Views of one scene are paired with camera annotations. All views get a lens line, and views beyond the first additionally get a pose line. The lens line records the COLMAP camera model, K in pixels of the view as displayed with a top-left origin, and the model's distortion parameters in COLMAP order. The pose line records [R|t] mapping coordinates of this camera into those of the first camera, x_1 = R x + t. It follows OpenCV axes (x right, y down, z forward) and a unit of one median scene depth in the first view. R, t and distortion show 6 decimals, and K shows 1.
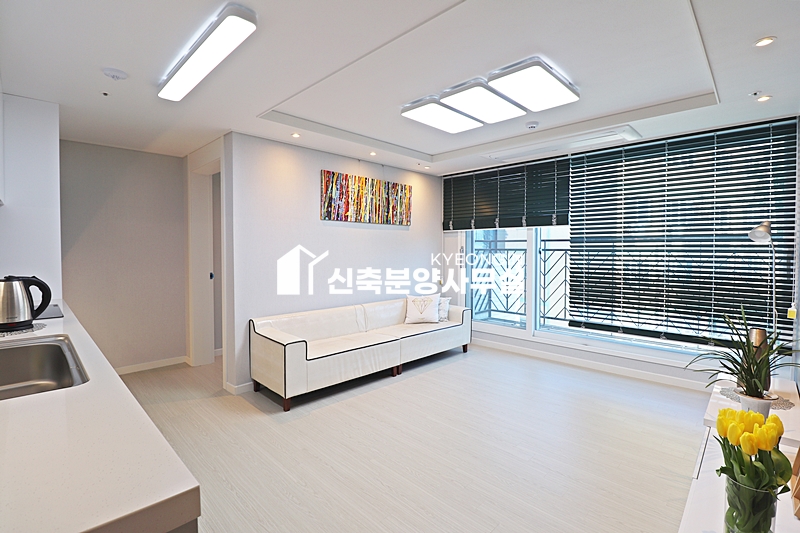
lens RADIAL K [[373.7, 0, 403.1], [0, 373.7, 263.7], [0, 0, 1]] dist [-0.008621, -0.008724]
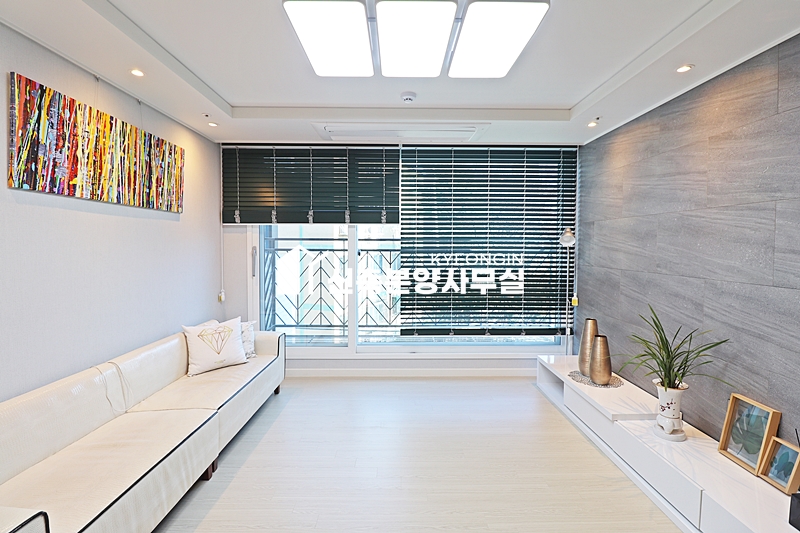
lens RADIAL K [[373.7, 0, 404.2], [0, 373.7, 261.0], [0, 0, 1]] dist [-0.008621, -0.008724]
pose [[0.705219, -0.027720, 0.708447, -0.185102], [0.024702, 0.999589, 0.014523, -0.026665], [-0.708559, 0.007258, 0.705614, 0.355966]]
